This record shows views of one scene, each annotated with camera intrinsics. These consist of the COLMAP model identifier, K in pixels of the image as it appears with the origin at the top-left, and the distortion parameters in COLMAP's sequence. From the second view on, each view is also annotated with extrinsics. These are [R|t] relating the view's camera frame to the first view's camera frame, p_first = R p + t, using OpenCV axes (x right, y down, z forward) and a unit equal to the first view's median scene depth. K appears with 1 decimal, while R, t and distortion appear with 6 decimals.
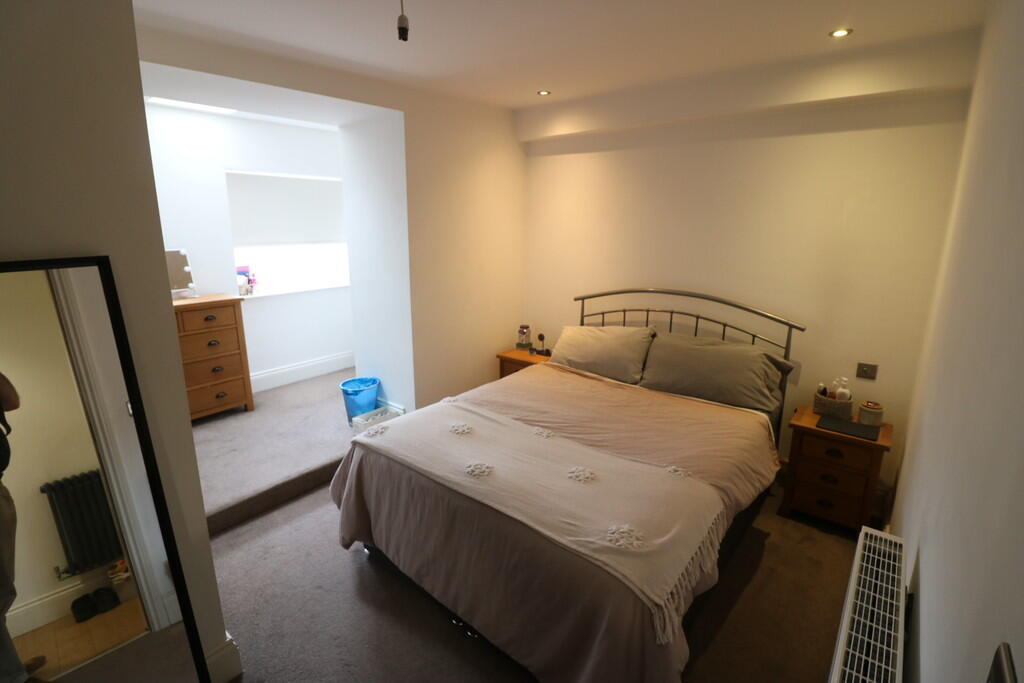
lens RADIAL K [[469.1, 0, 508.0], [0, 469.1, 323.3], [0, 0, 1]] dist [0.001139, -0.015355]
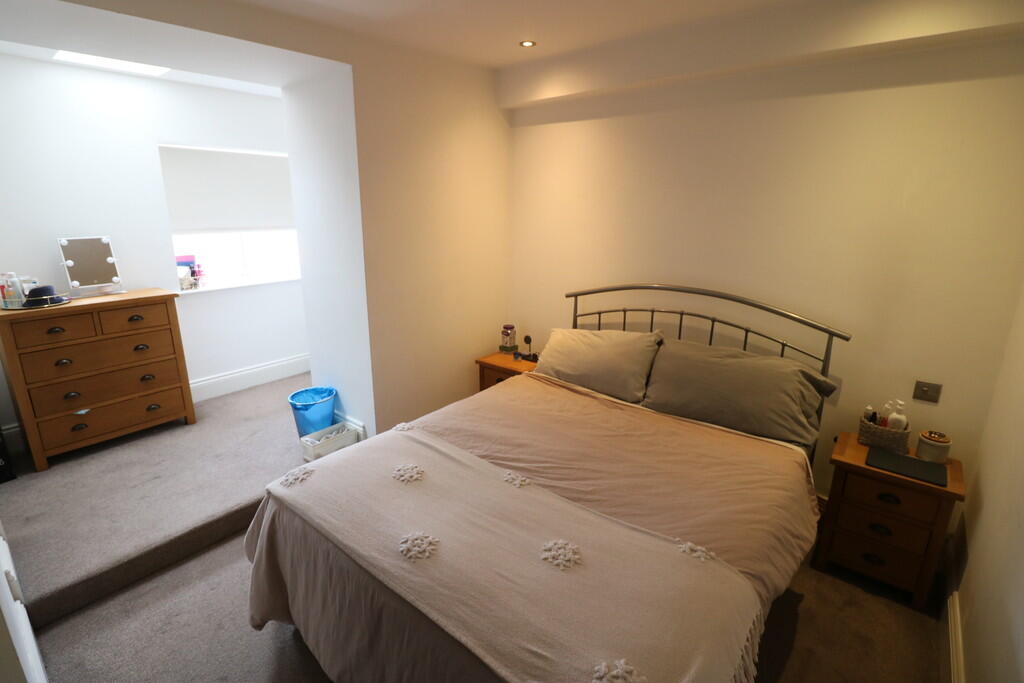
lens RADIAL K [[469.1, 0, 508.0], [0, 469.1, 323.3], [0, 0, 1]] dist [0.001139, -0.015355]
pose [[0.999993, 0.001913, -0.003228, 0.051598], [-0.001820, 0.999589, 0.028620, -0.033895], [0.003282, -0.028614, 0.999585, 0.195576]]
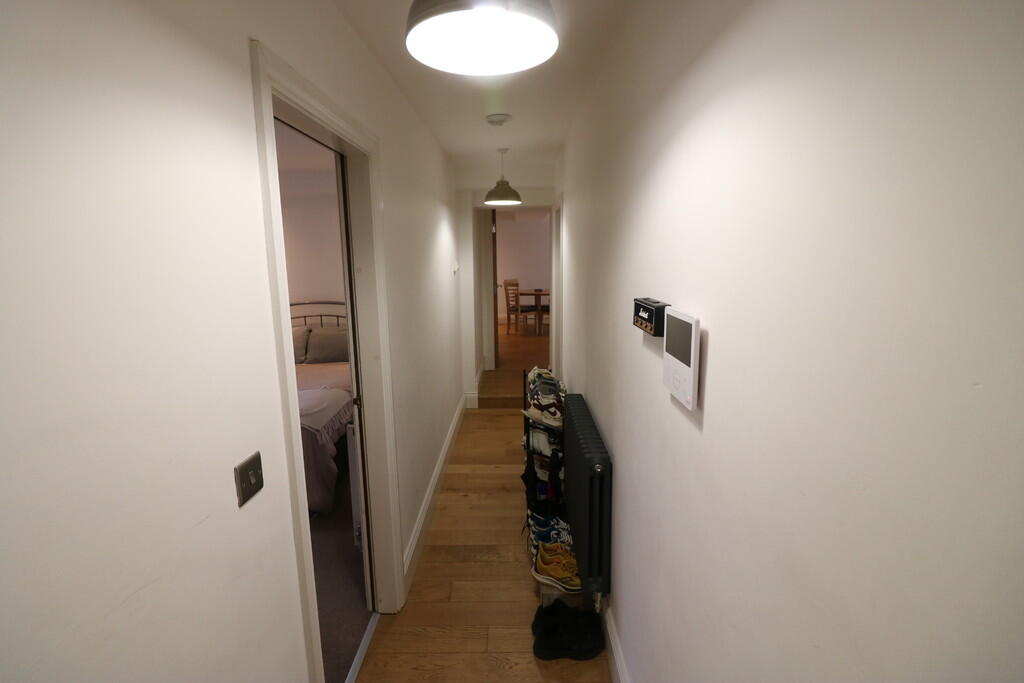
lens RADIAL K [[469.1, 0, 508.0], [0, 469.1, 323.3], [0, 0, 1]] dist [0.001139, -0.015355]
pose [[0.778647, -0.109896, 0.617764, -0.140322], [0.155102, 0.987700, -0.019790, 0.142974], [-0.607991, 0.111226, 0.786115, -0.647812]]
